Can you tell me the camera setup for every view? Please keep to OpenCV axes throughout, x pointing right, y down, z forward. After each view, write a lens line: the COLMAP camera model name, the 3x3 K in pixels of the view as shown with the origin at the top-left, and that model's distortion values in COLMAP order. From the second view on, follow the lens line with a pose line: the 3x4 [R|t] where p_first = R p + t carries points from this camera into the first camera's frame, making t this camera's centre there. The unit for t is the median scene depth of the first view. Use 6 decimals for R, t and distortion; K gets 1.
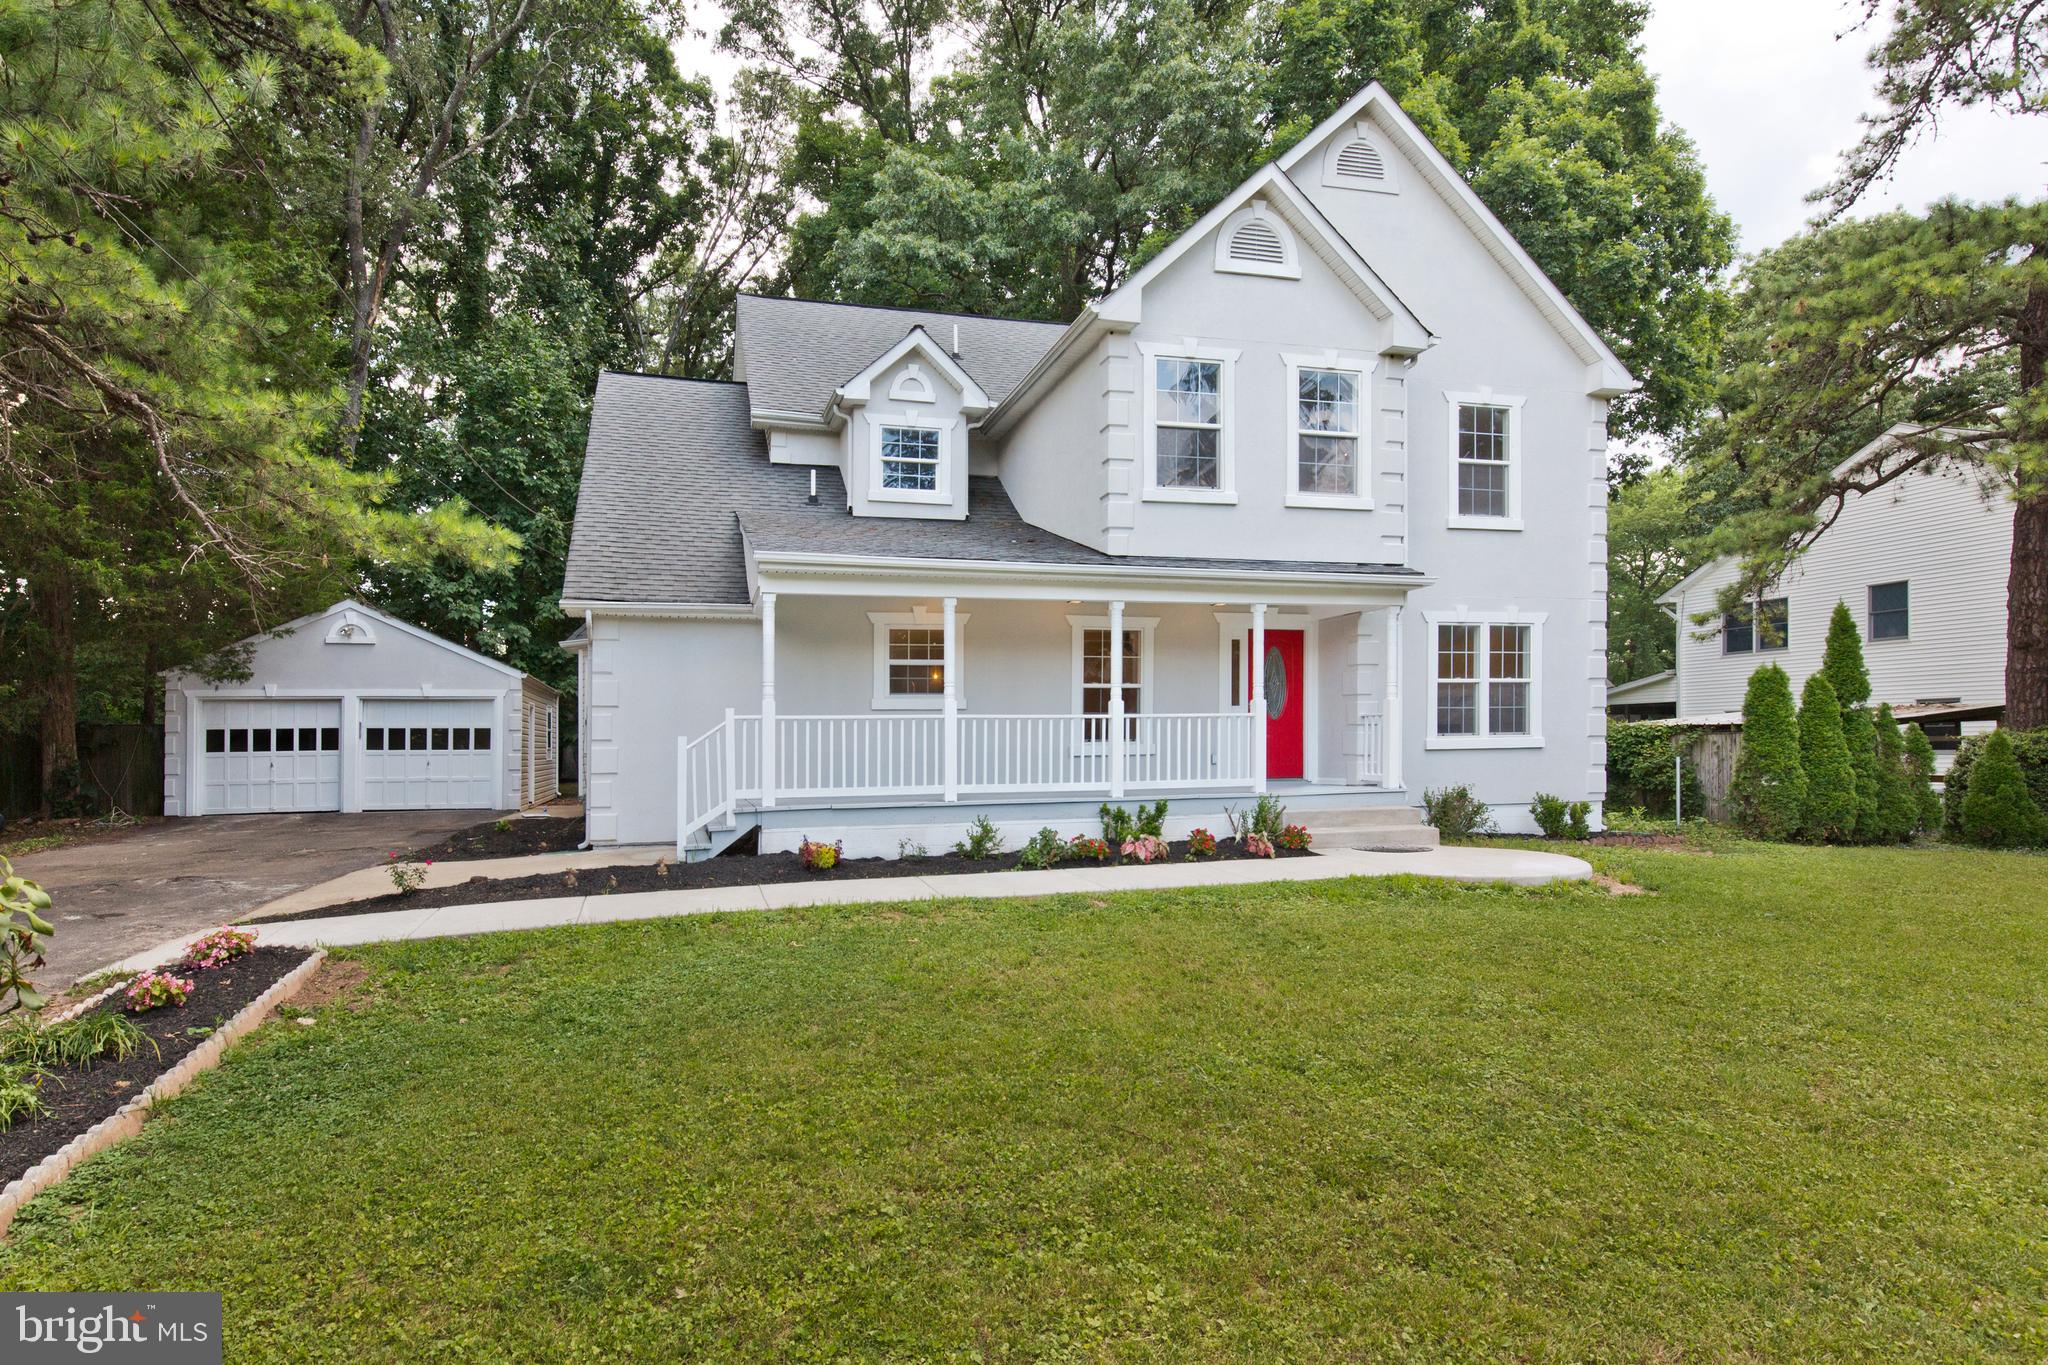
lens RADIAL K [[910.5, 0, 1010.5], [0, 910.5, 680.7], [0, 0, 1]] dist [0.000714, -0.000144]
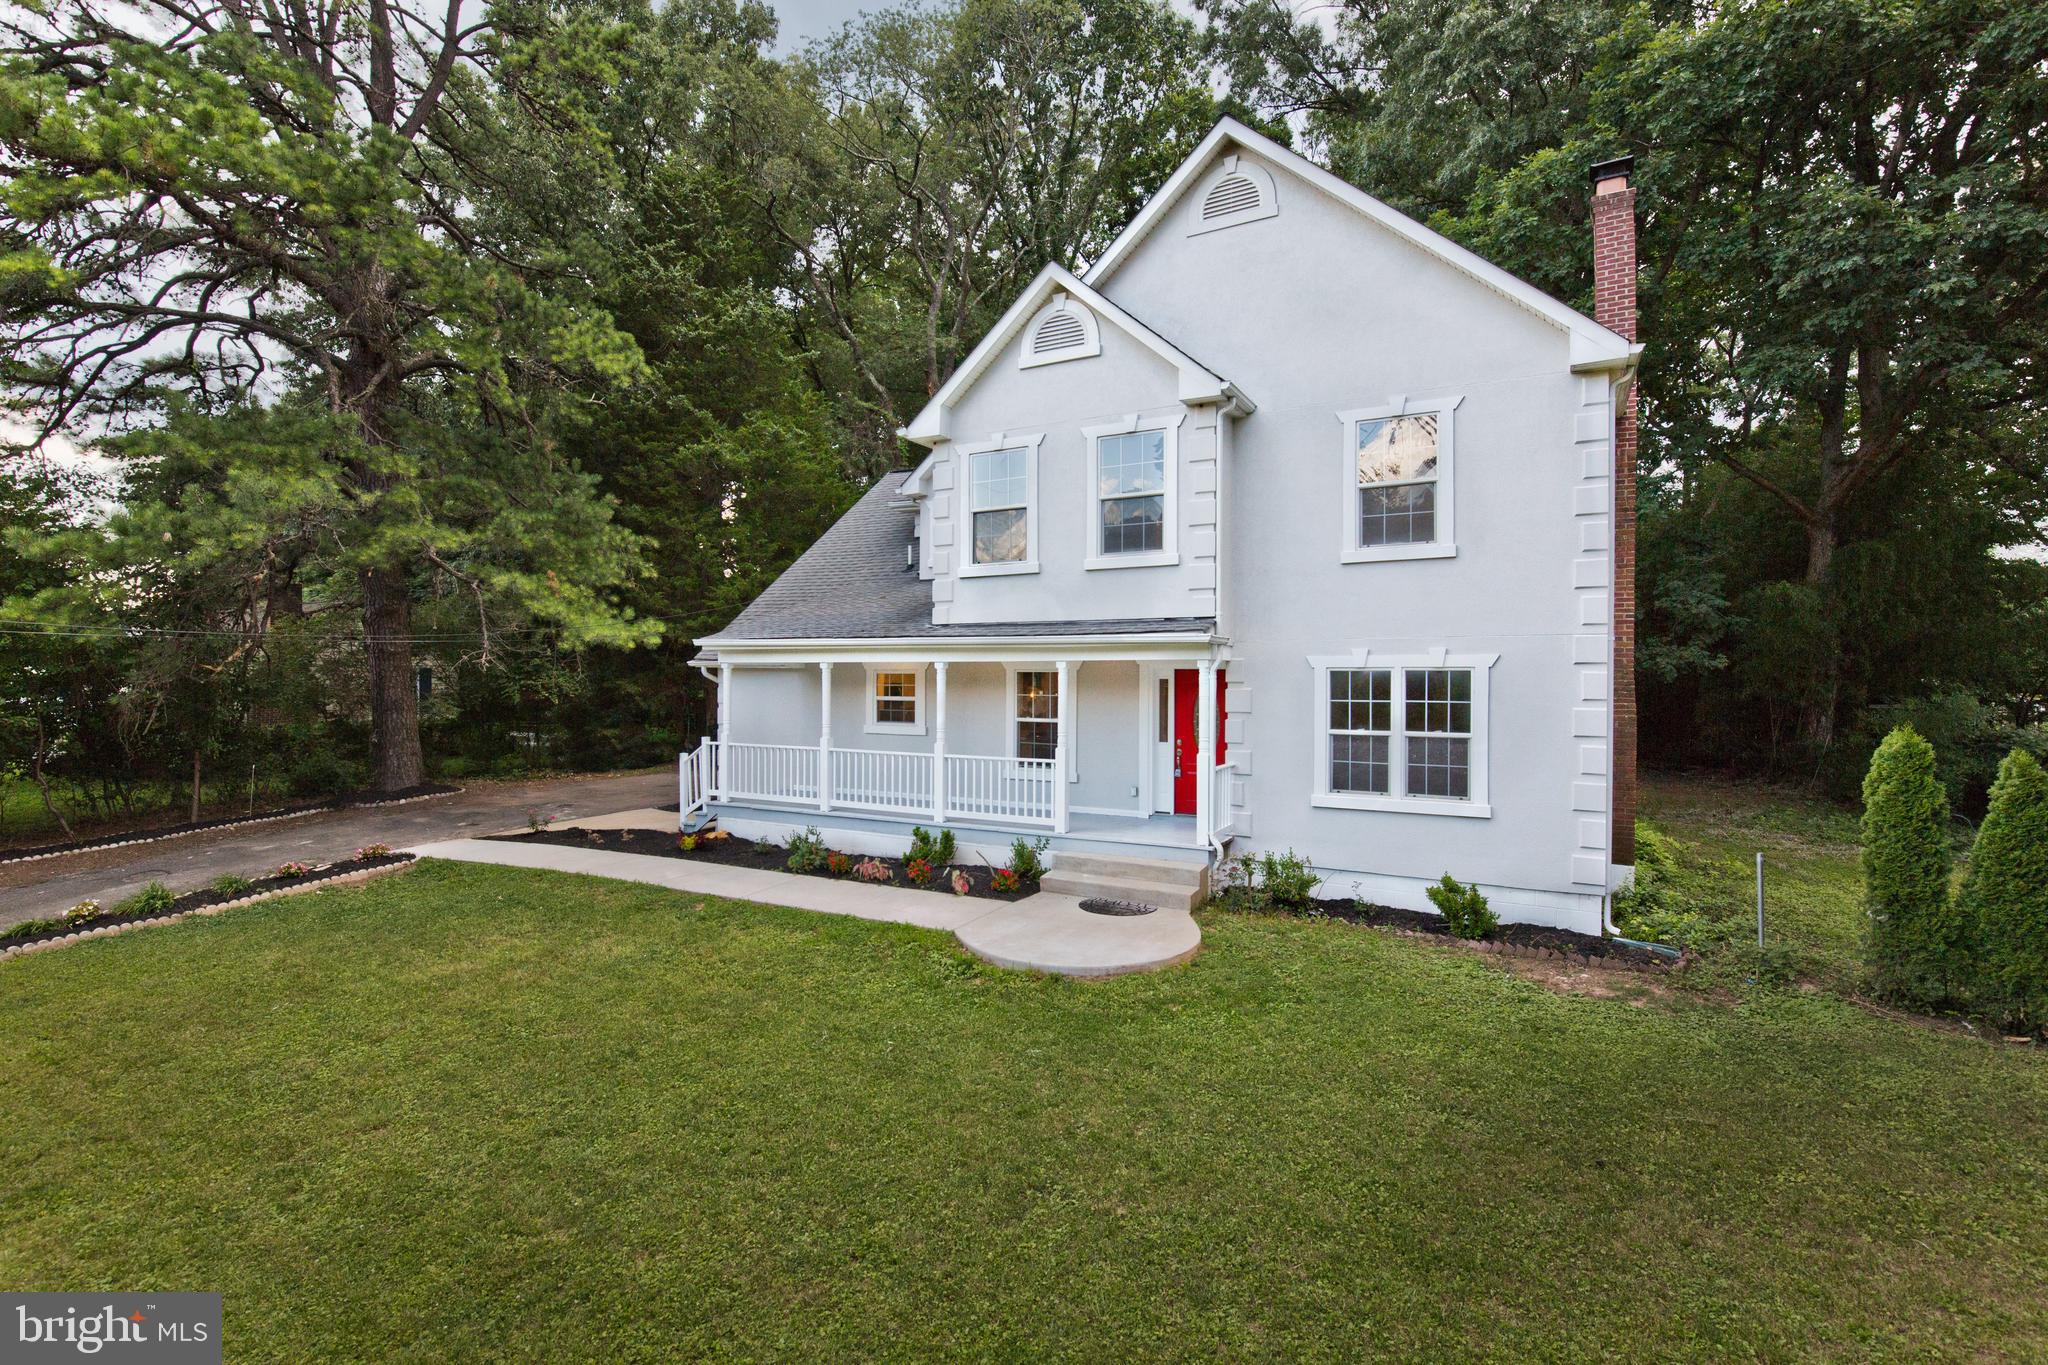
lens RADIAL K [[910.5, 0, 1010.5], [0, 910.5, 680.7], [0, 0, 1]] dist [0.000714, -0.000144]
pose [[0.772608, -0.000806, -0.634883, 0.798264], [-0.001612, 0.999993, -0.003232, -0.047553], [0.634881, 0.003520, 0.772602, 0.097743]]
